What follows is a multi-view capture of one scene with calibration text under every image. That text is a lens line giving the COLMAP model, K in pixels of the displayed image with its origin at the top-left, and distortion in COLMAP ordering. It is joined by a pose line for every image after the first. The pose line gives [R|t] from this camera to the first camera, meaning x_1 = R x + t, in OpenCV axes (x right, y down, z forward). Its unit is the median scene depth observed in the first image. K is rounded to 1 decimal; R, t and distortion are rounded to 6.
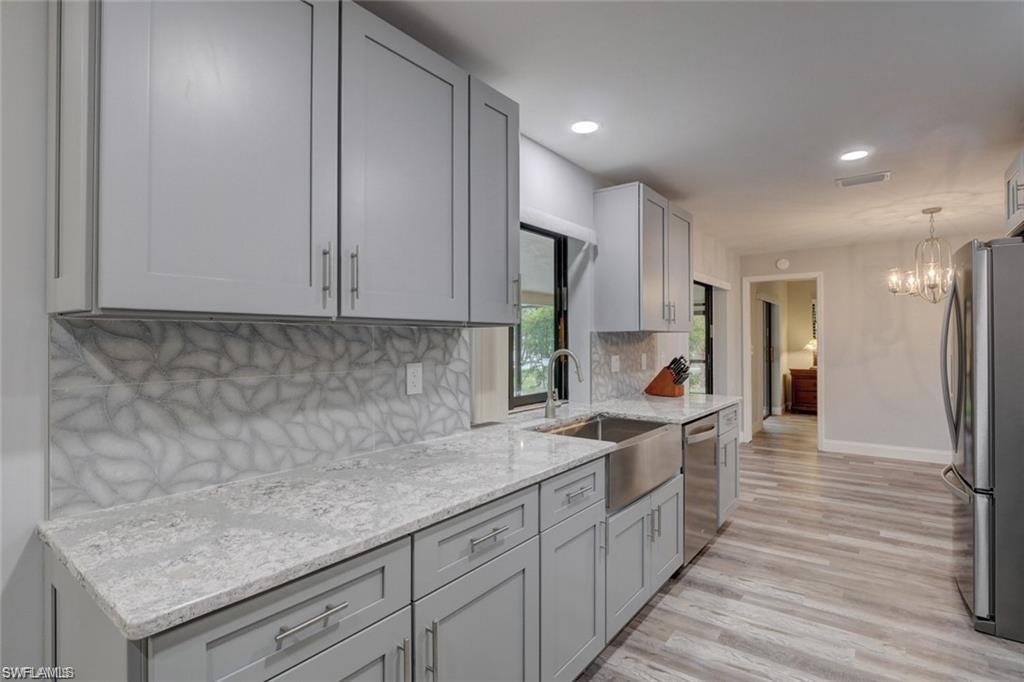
lens RADIAL K [[501.8, 0, 509.5], [0, 501.8, 337.4], [0, 0, 1]] dist [-0.013735, 0.000422]
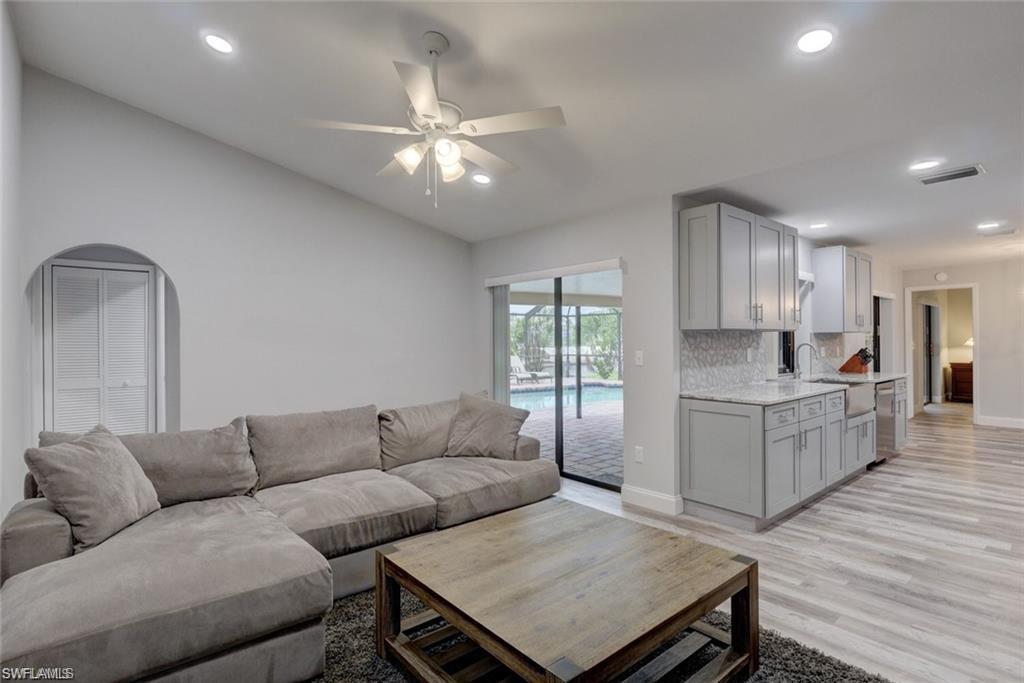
lens RADIAL K [[501.8, 0, 509.5], [0, 501.8, 337.9], [0, 0, 1]] dist [-0.013735, 0.000422]
pose [[0.975494, -0.005317, -0.219962, -0.294307], [0.005743, 0.999983, 0.001298, -0.001389], [0.219952, -0.002529, 0.975507, -0.564531]]
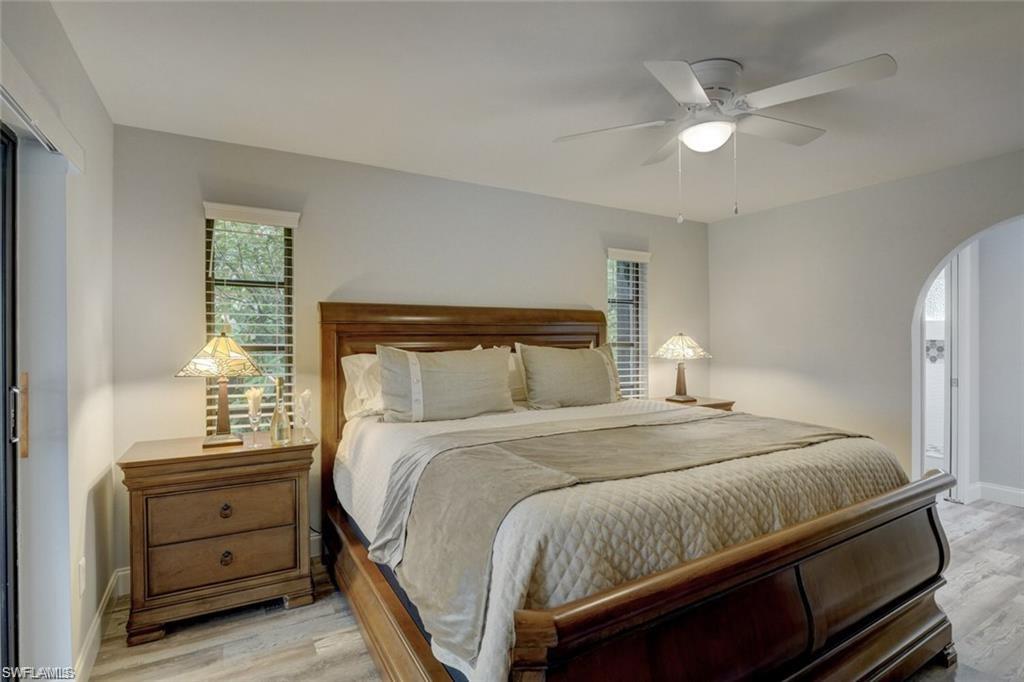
lens RADIAL K [[501.8, 0, 509.5], [0, 501.8, 337.4], [0, 0, 1]] dist [-0.013735, 0.000422]
pose [[0.385283, -0.001345, 0.922797, 0.694030], [-0.005251, 0.999980, 0.003650, 0.001194], [-0.922783, -0.006252, 0.385268, 1.237377]]
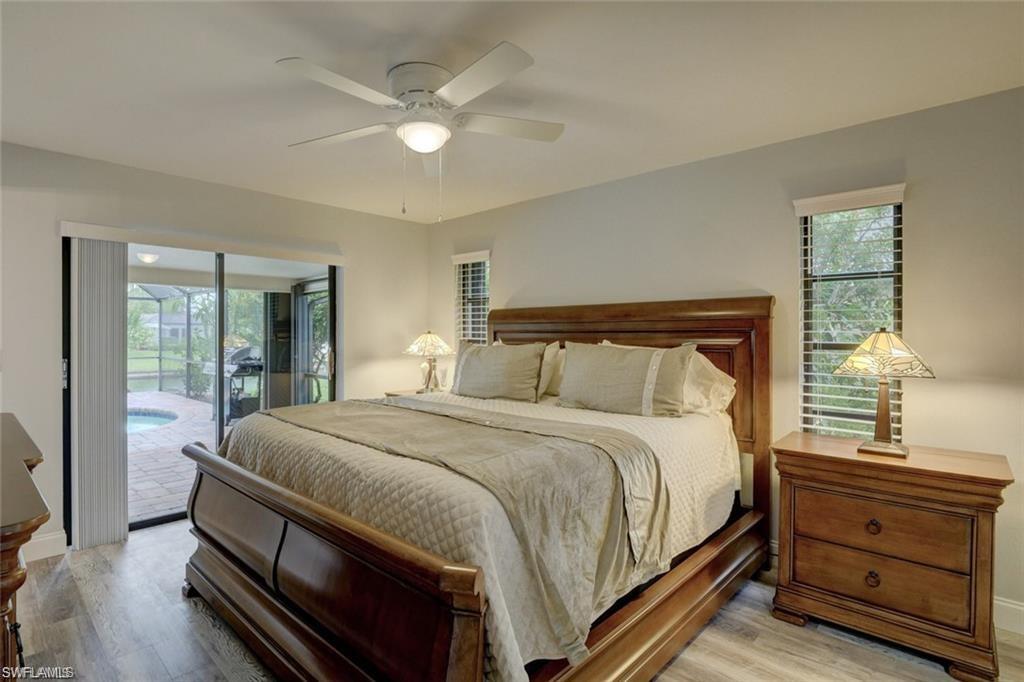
lens RADIAL K [[510.0, 0, 493.4], [0, 510.0, 331.9], [0, 0, 1]] dist [0.002212, 0.000074]
pose [[0.993845, -0.000544, -0.110779, 0.743570], [0.000715, 0.999999, 0.001507, 0.001010], [0.110778, -0.001577, 0.993844, 1.199717]]
